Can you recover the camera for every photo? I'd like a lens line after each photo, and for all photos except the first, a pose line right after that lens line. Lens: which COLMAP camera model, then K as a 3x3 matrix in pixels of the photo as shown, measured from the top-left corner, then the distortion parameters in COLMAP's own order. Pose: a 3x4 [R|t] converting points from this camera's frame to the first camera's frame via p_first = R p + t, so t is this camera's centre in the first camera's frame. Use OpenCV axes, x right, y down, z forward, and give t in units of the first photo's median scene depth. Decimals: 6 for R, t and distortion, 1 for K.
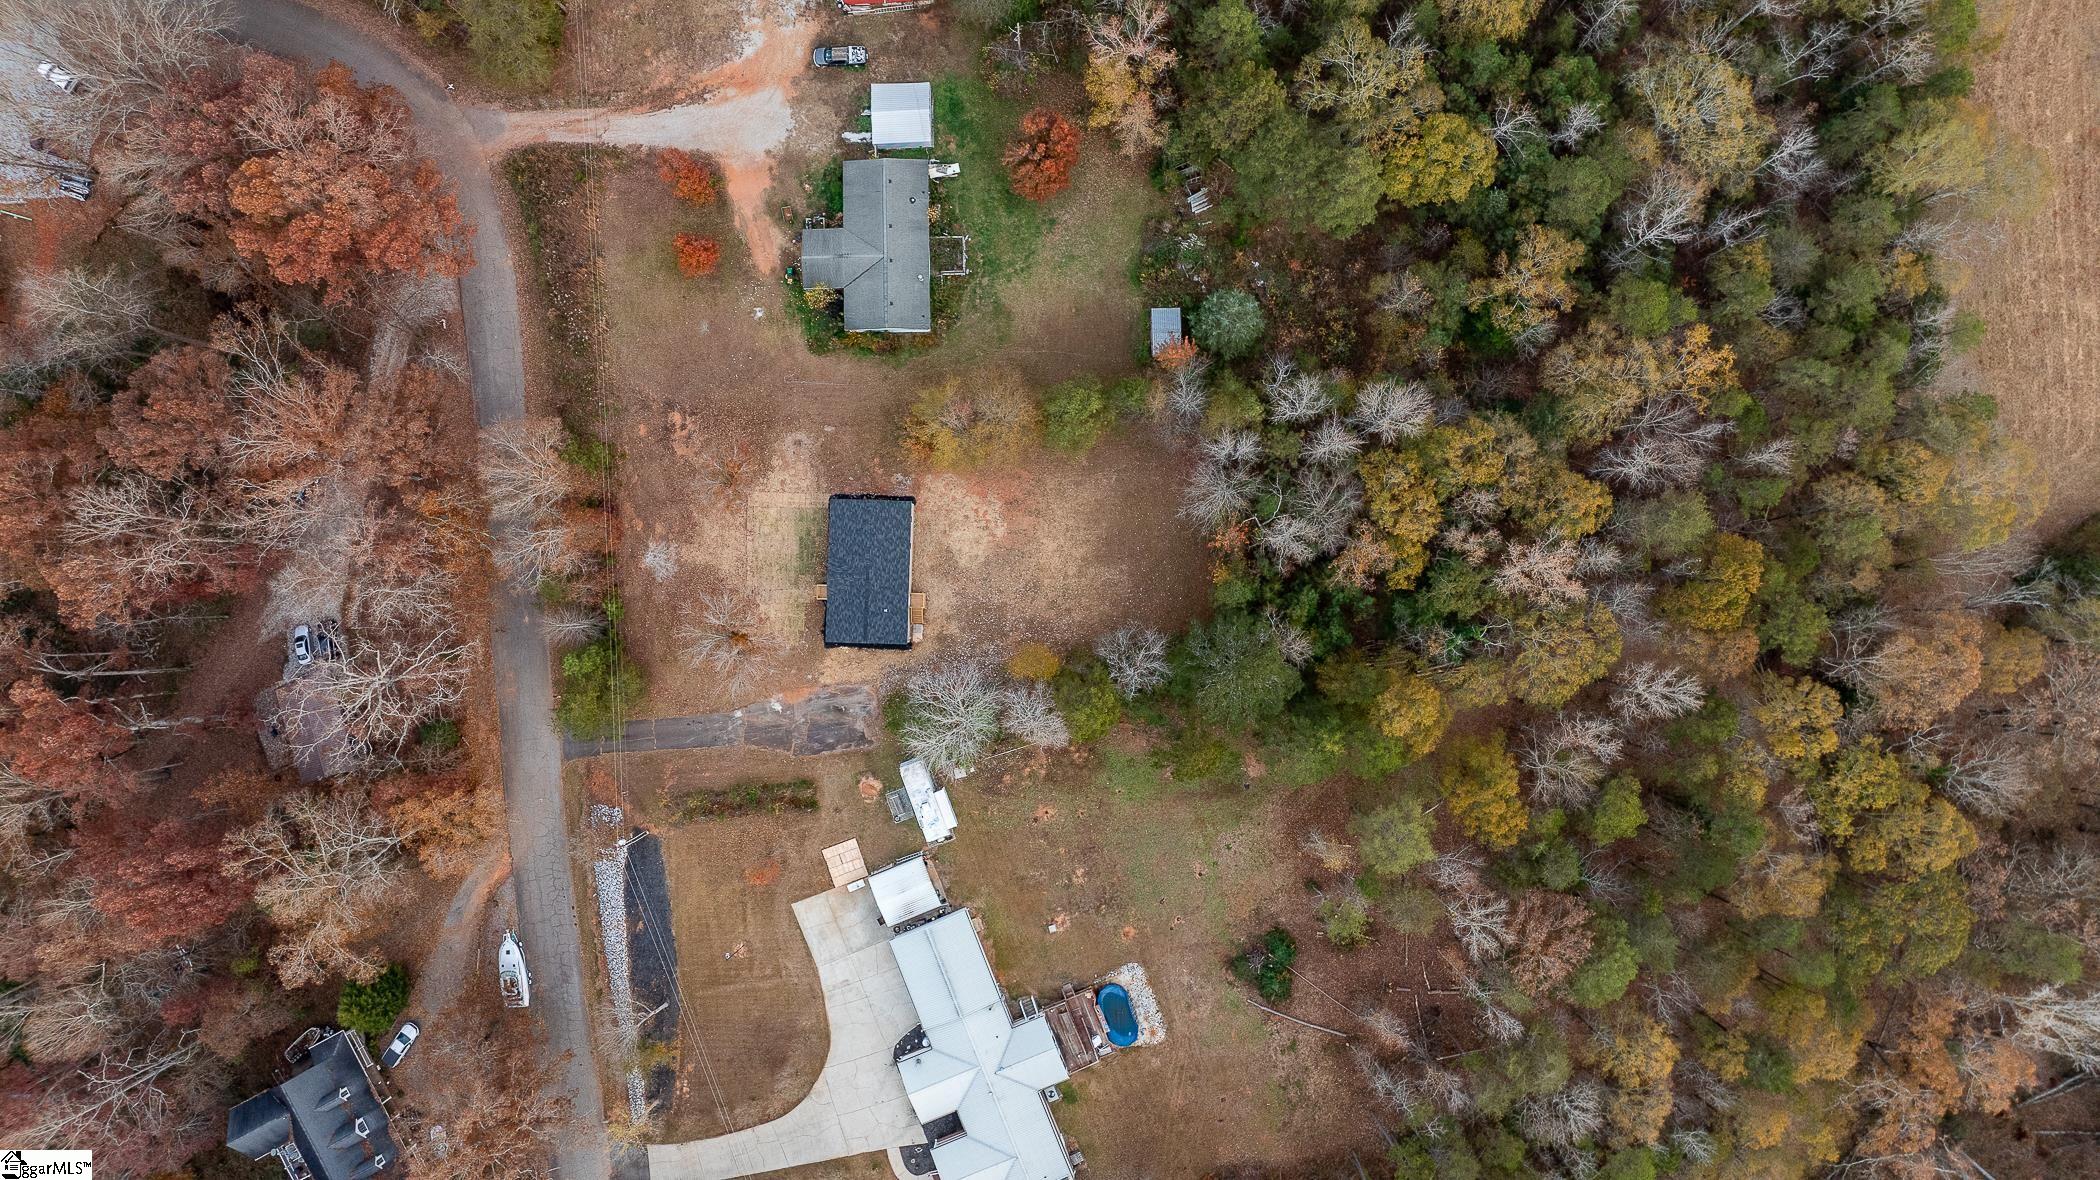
lens RADIAL K [[1477.6, 0, 1059.2], [0, 1477.6, 591.0], [0, 0, 1]] dist [-0.023553, 0.049128]
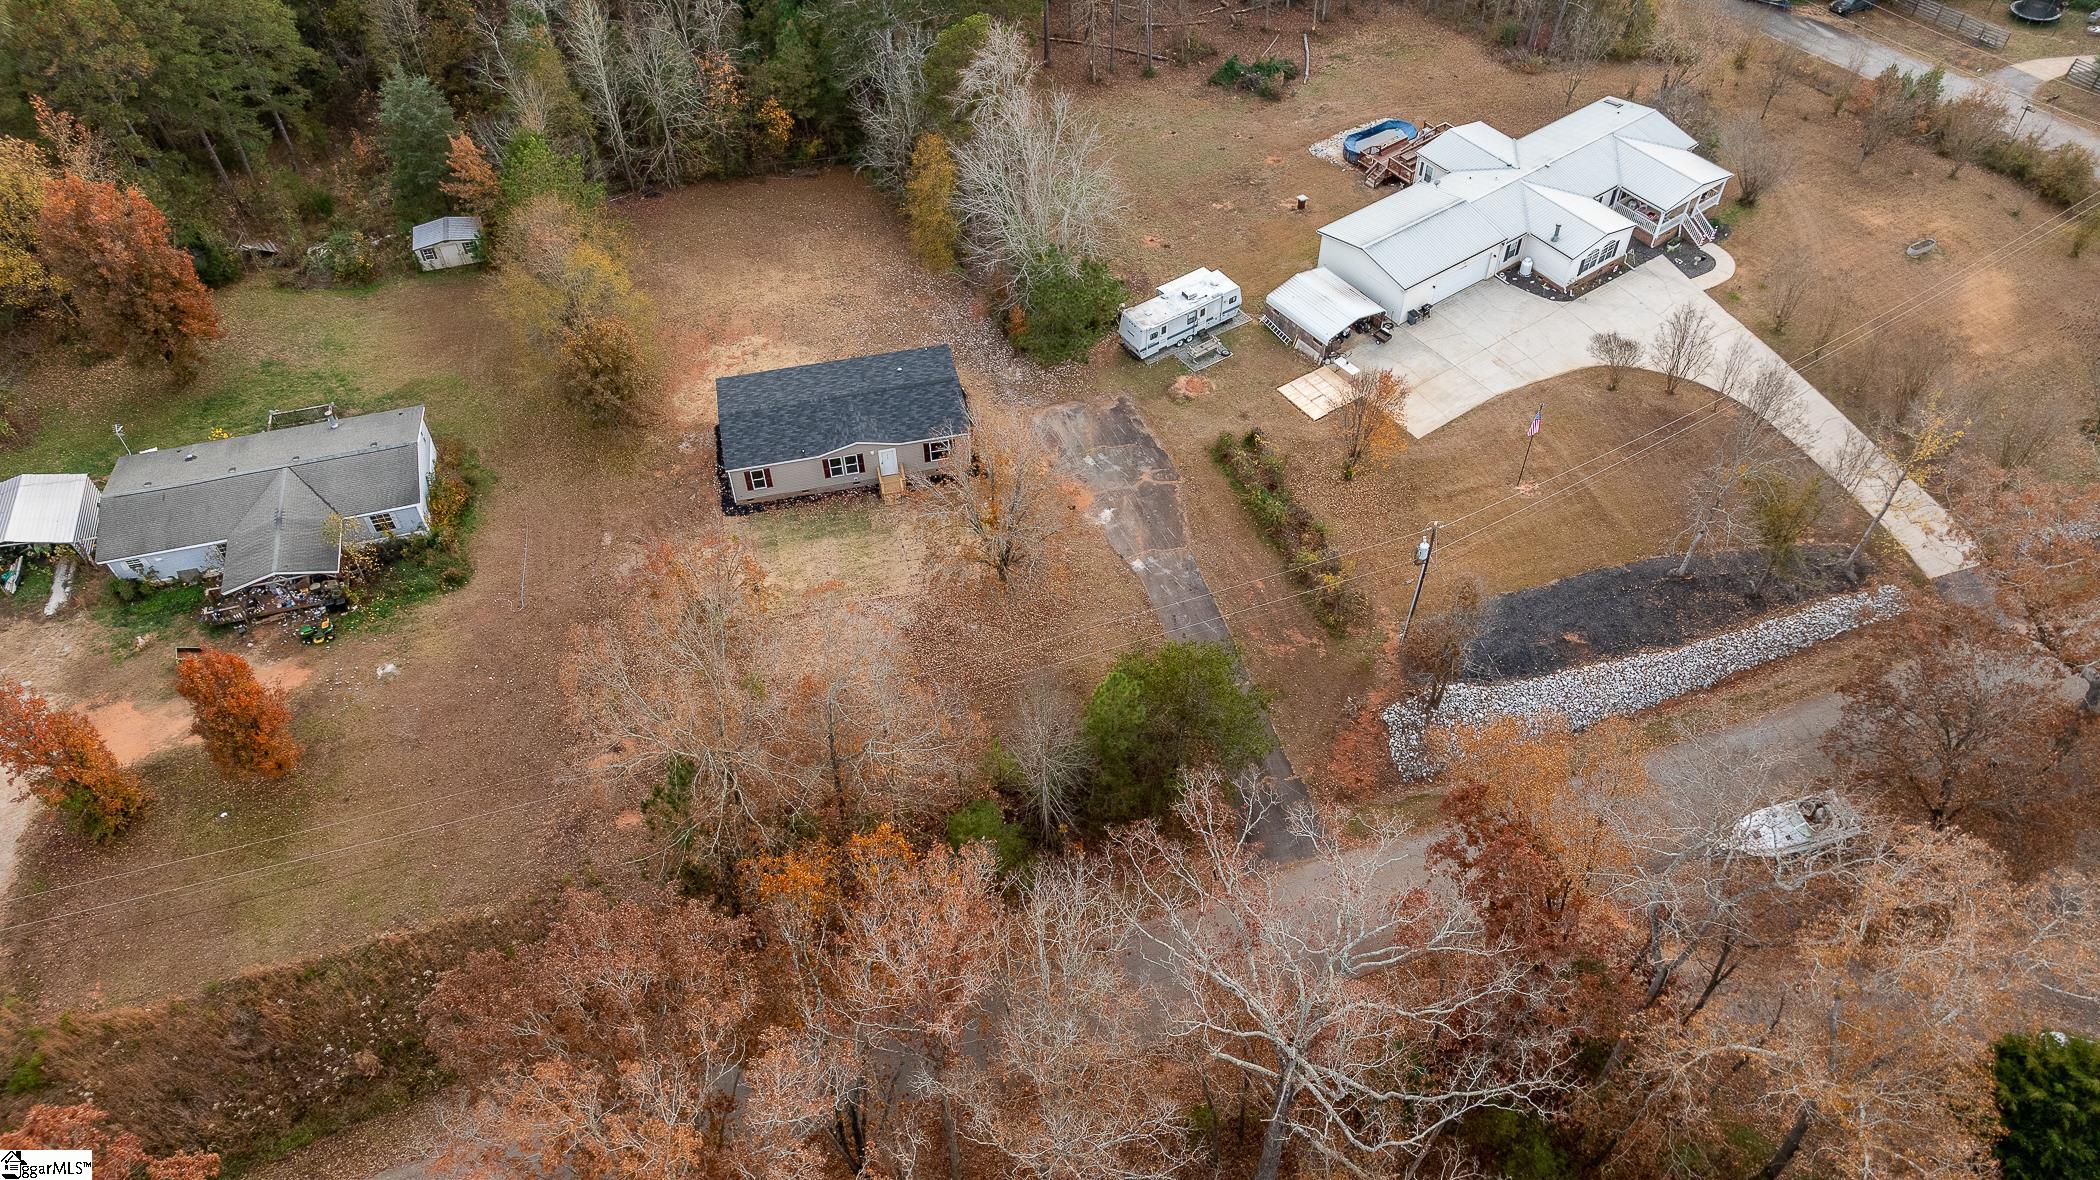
lens RADIAL K [[1477.6, 0, 1059.2], [0, 1477.6, 591.0], [0, 0, 1]] dist [-0.023553, 0.049128]
pose [[-0.244568, -0.715393, 0.654522, -0.582338], [0.969576, -0.187672, 0.157164, -0.034674], [0.010401, 0.673046, 0.739527, 0.597480]]
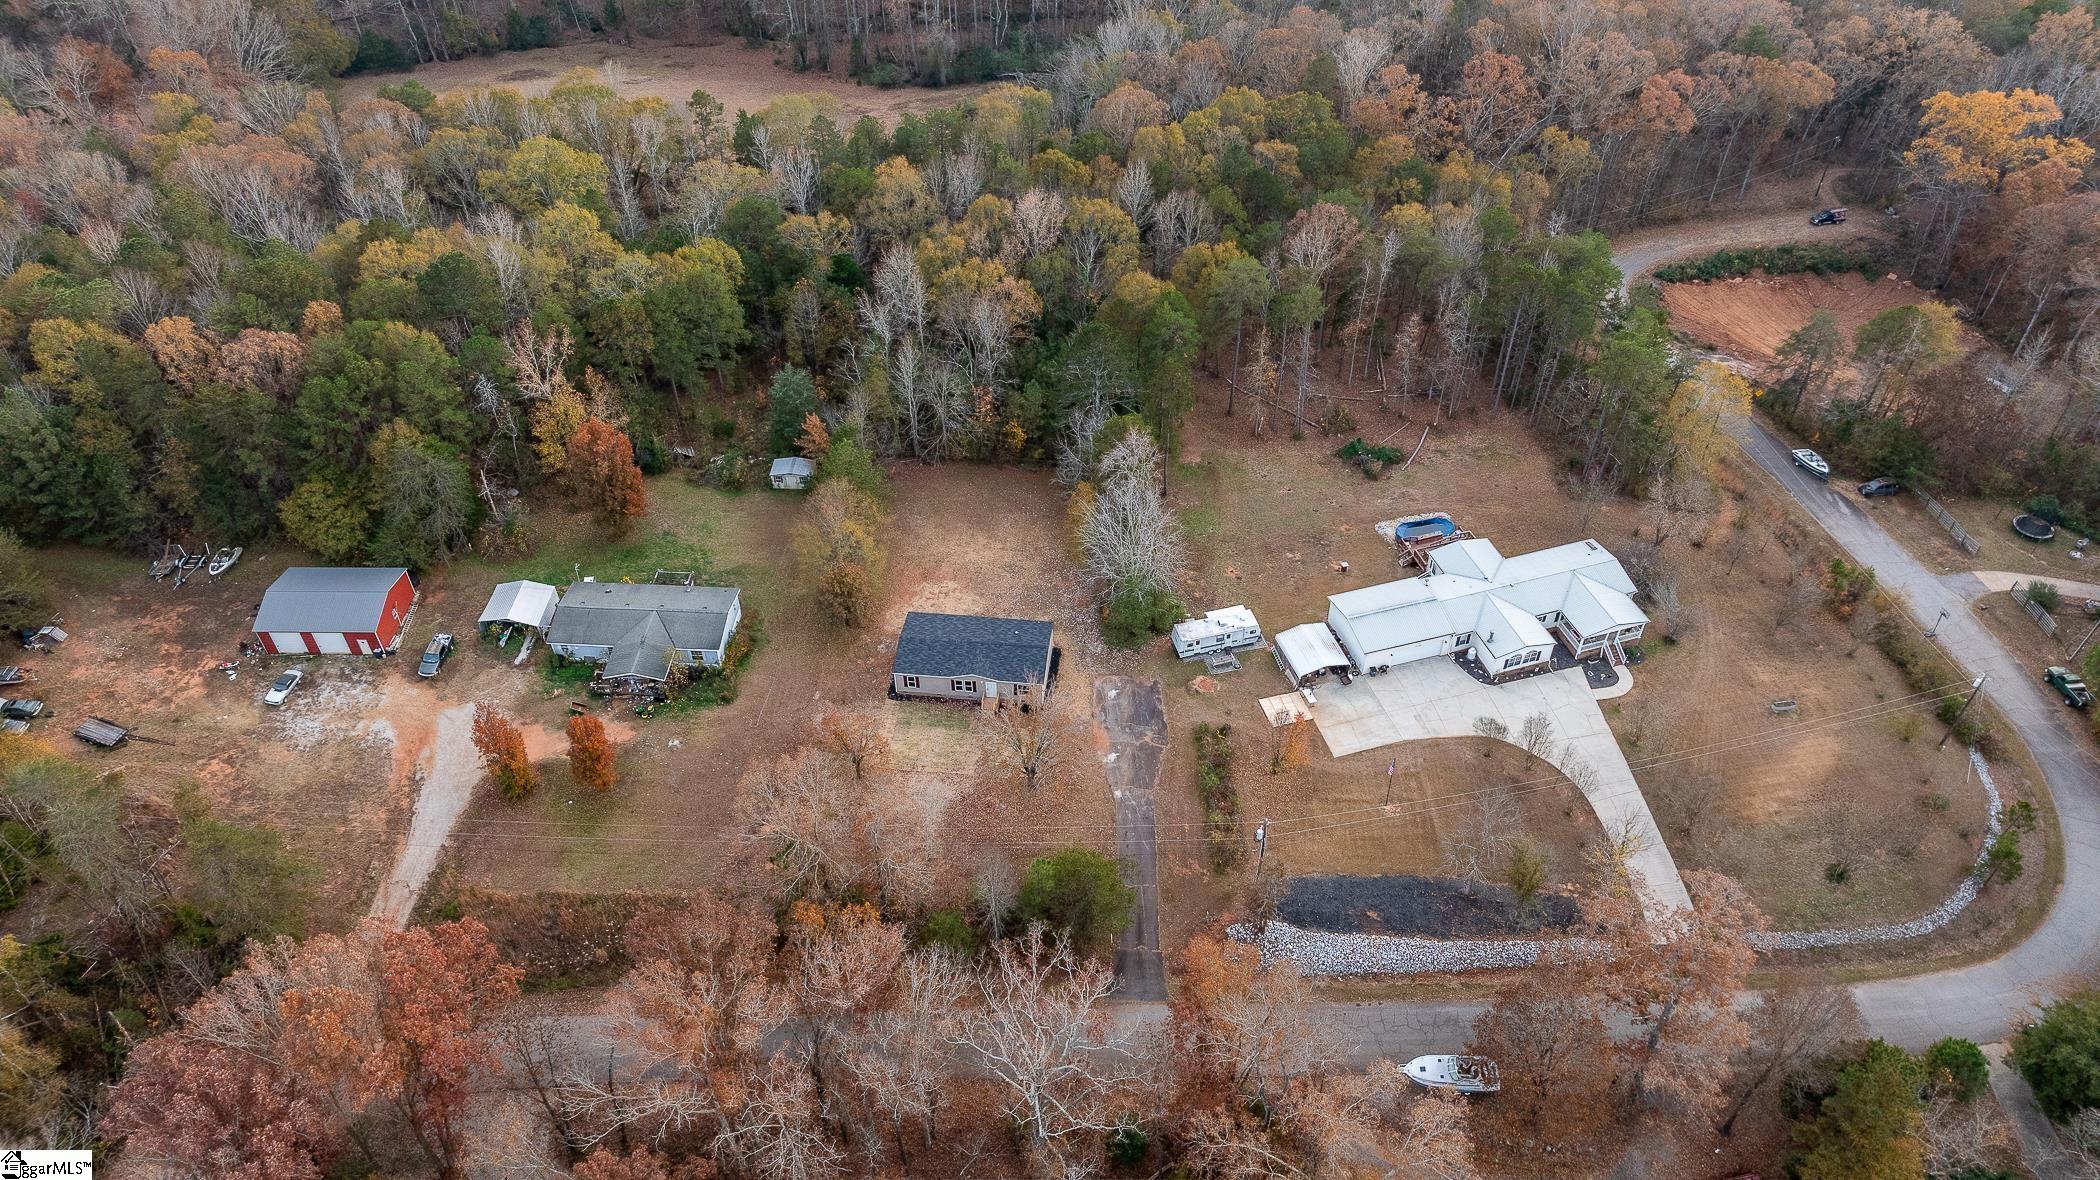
lens RADIAL K [[1477.6, 0, 1059.2], [0, 1477.6, 591.0], [0, 0, 1]] dist [-0.023553, 0.049128]
pose [[0.083825, -0.675875, 0.732234, -0.780348], [0.996461, 0.052315, -0.065785, 0.100199], [0.006156, 0.735158, 0.677868, 0.321357]]
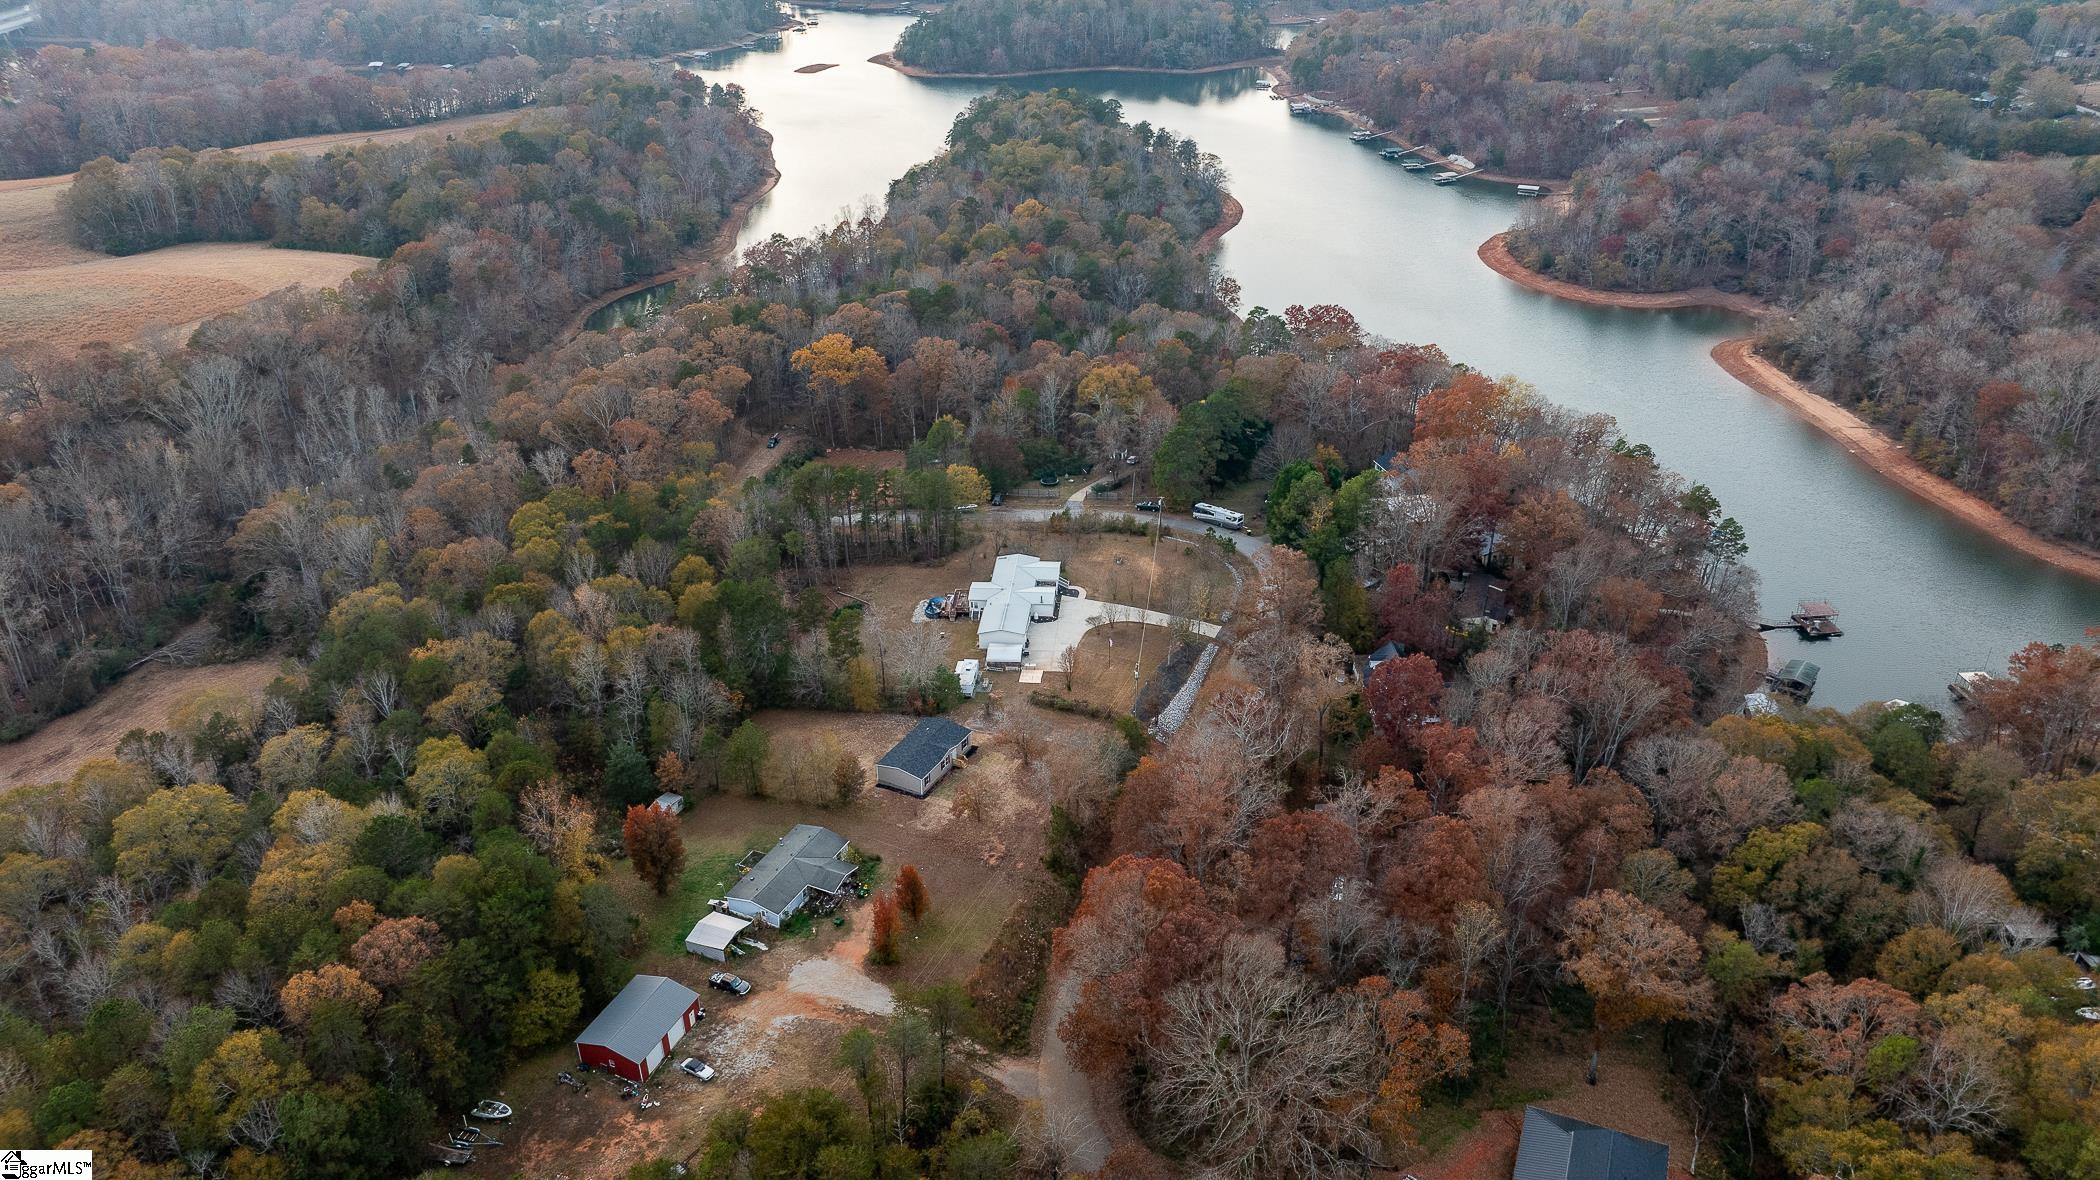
lens RADIAL K [[1477.6, 0, 1059.2], [0, 1477.6, 591.0], [0, 0, 1]] dist [-0.023553, 0.049128]
pose [[-0.895978, -0.190783, 0.401029, -0.812126], [0.443553, -0.429150, 0.786824, -1.052492], [0.021989, 0.882855, 0.469131, 0.147180]]
